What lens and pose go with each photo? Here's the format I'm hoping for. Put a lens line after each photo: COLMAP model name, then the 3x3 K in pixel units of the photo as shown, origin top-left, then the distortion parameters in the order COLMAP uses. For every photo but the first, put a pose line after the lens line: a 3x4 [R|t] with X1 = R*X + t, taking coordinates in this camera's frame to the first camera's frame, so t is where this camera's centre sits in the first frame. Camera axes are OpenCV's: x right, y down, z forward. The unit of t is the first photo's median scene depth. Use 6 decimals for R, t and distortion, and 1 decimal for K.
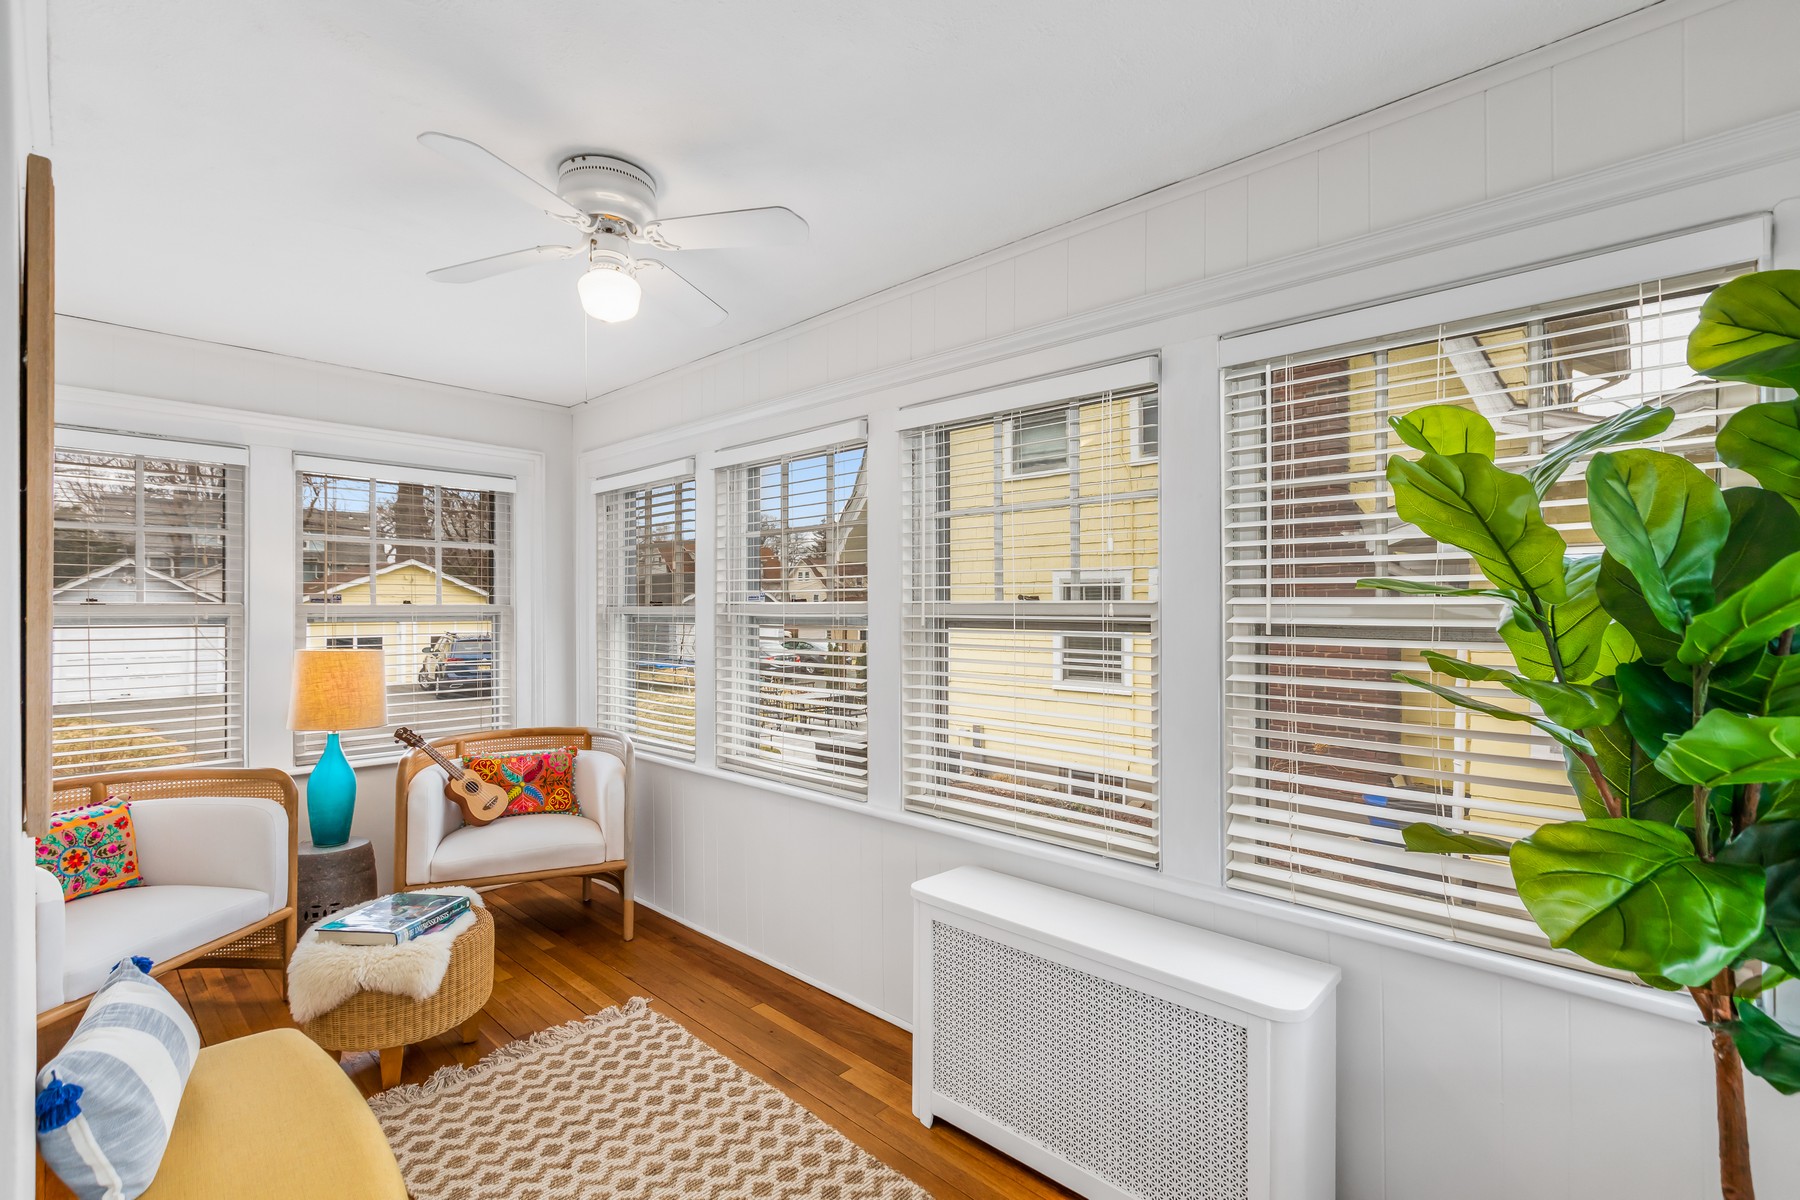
lens RADIAL K [[827.8, 0, 897.2], [0, 827.8, 604.7], [0, 0, 1]] dist [0.004156, 0.000244]
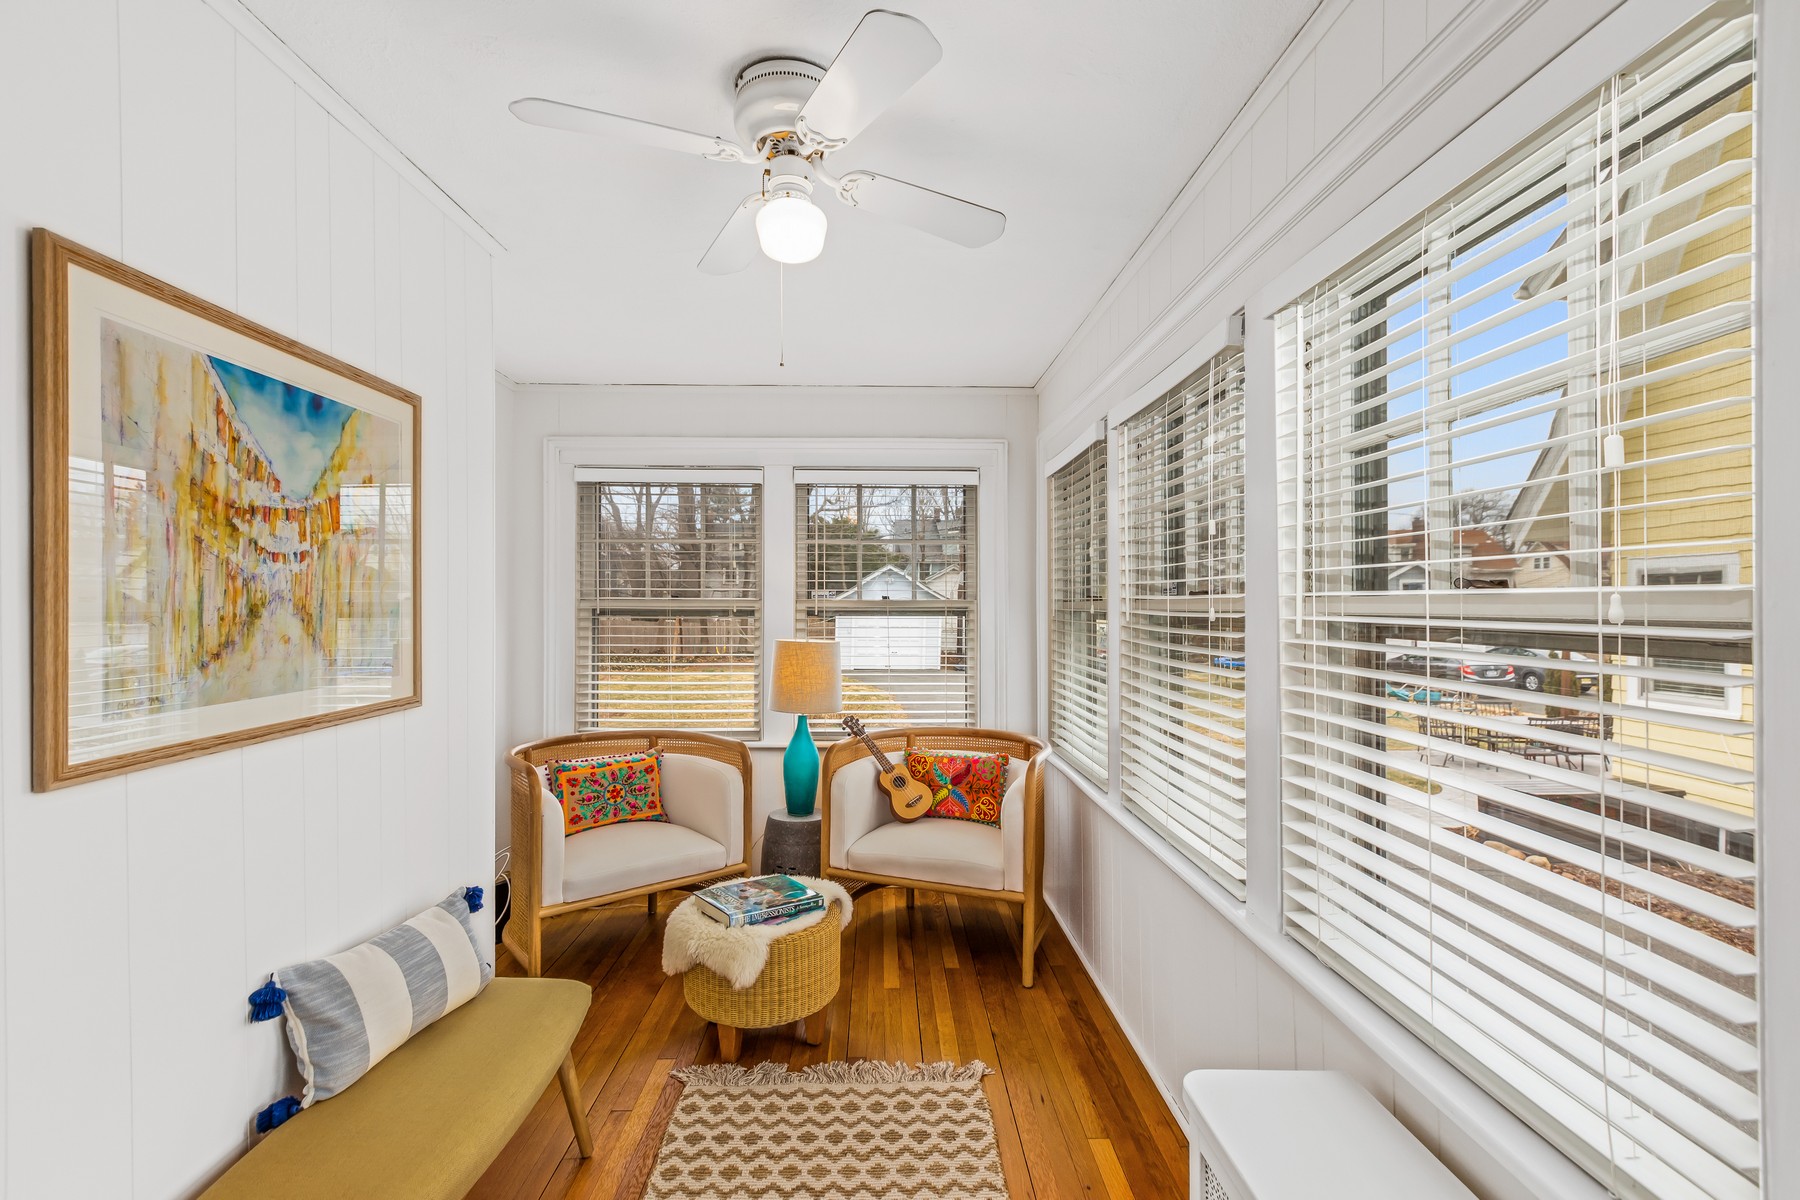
lens RADIAL K [[827.8, 0, 897.2], [0, 827.8, 604.7], [0, 0, 1]] dist [0.004156, 0.000244]
pose [[0.700677, 0.004227, -0.713466, 0.243615], [0.000228, 0.999981, 0.006149, -0.000608], [0.713479, -0.004471, 0.700663, 0.366703]]
